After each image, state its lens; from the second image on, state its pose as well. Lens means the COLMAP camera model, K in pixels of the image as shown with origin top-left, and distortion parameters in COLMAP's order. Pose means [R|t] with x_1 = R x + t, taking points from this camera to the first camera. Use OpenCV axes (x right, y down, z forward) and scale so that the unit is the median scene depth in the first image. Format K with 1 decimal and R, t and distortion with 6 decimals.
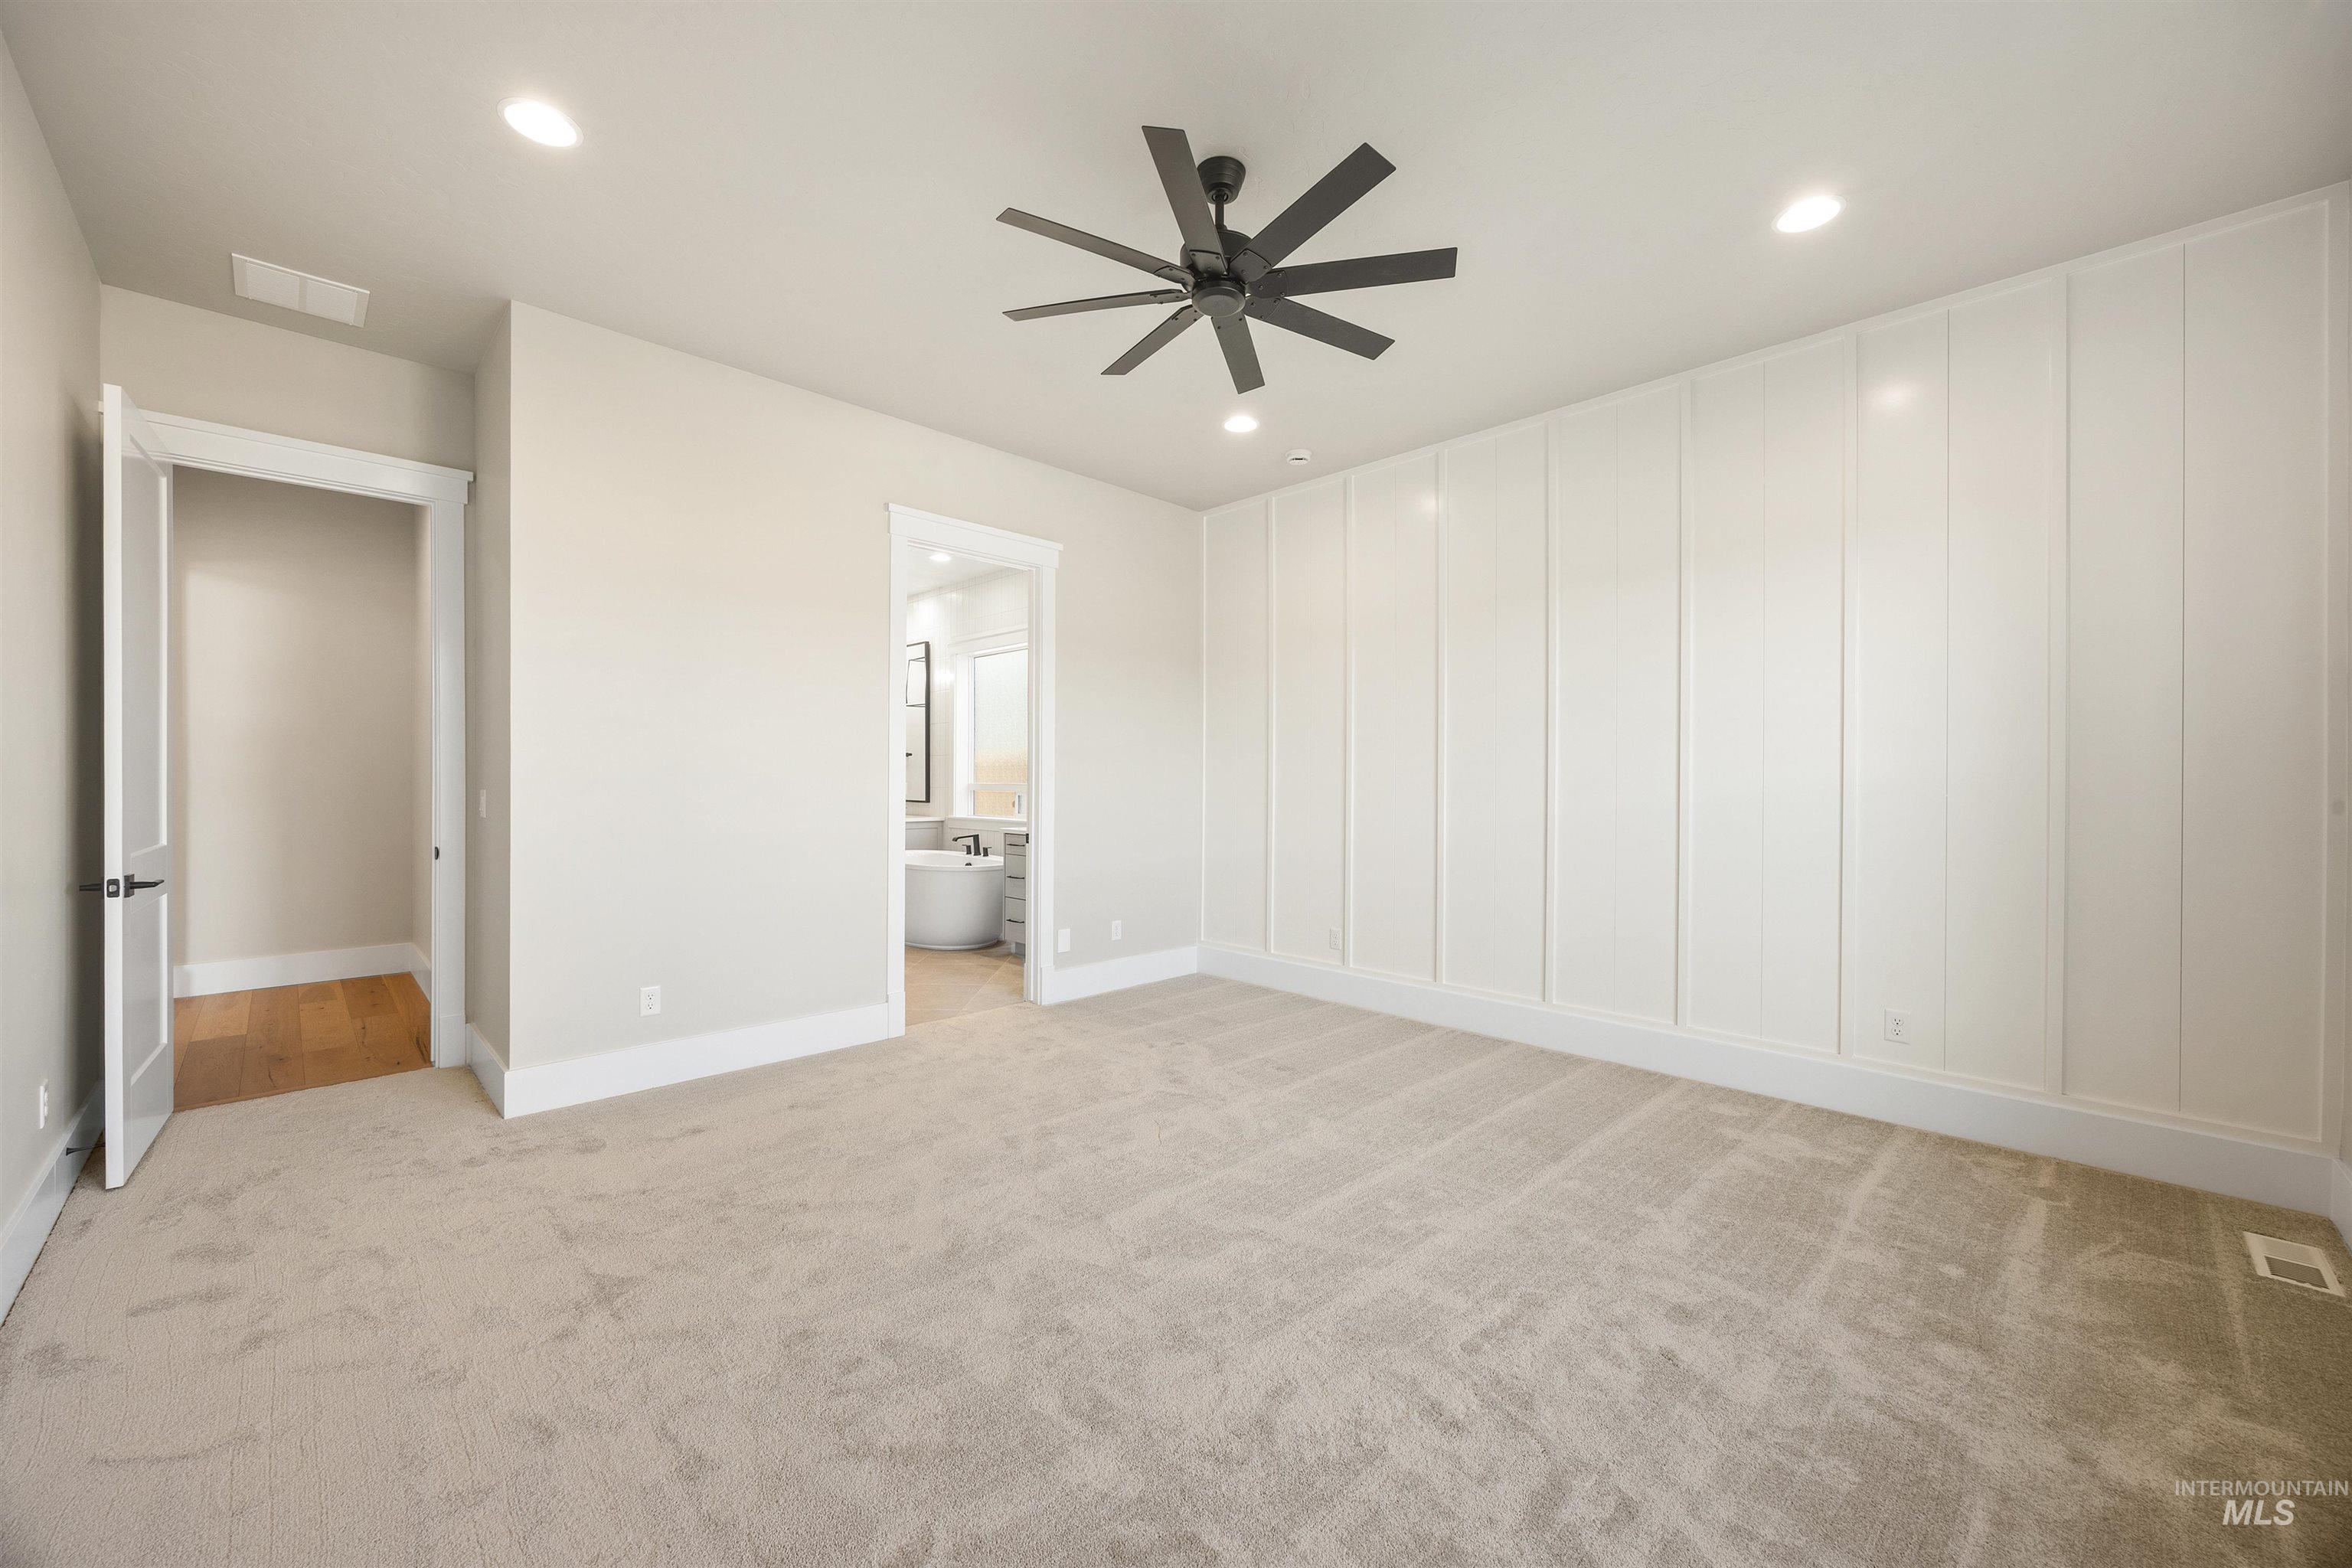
lens RADIAL K [[888.1, 0, 1162.1], [0, 888.1, 784.3], [0, 0, 1]] dist [0.009615, 0.000148]
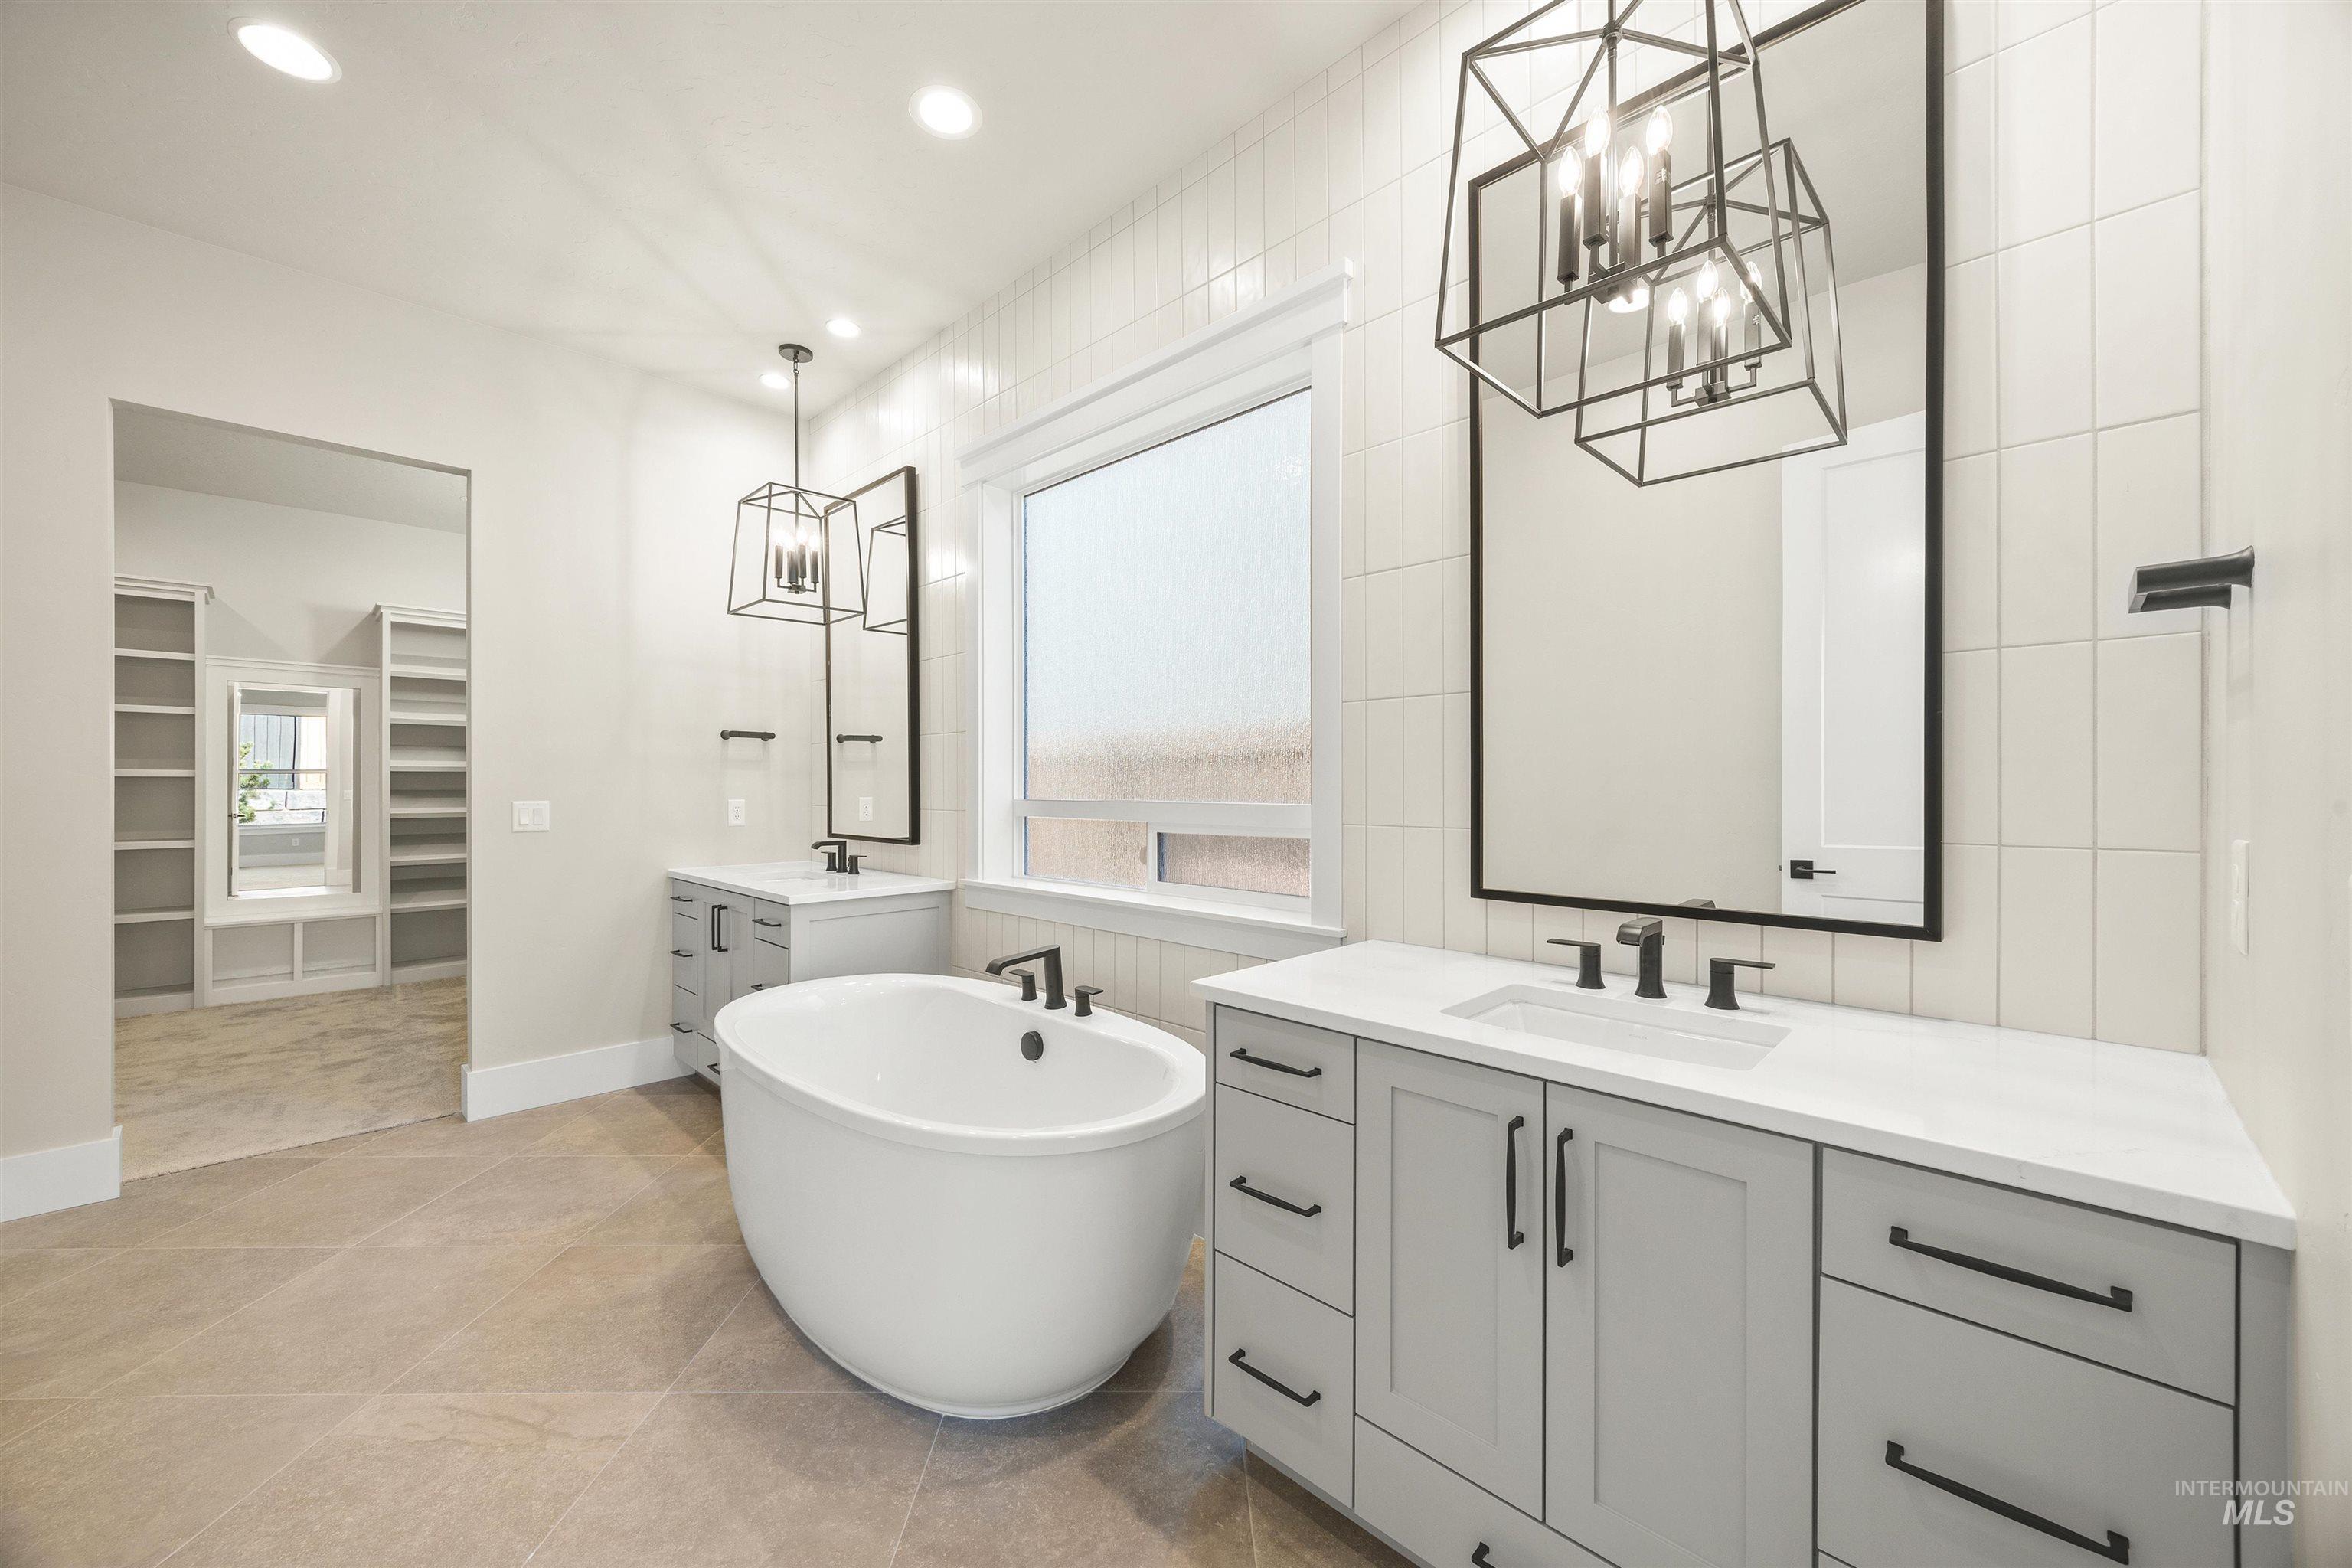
lens RADIAL K [[888.1, 0, 1185.2], [0, 888.1, 785.6], [0, 0, 1]] dist [0.009615, 0.000148]
pose [[0.999308, -0.008178, 0.036285, -0.151717], [0.008192, 0.999966, -0.000226, -0.007444], [-0.036282, 0.000523, 0.999341, 0.577929]]
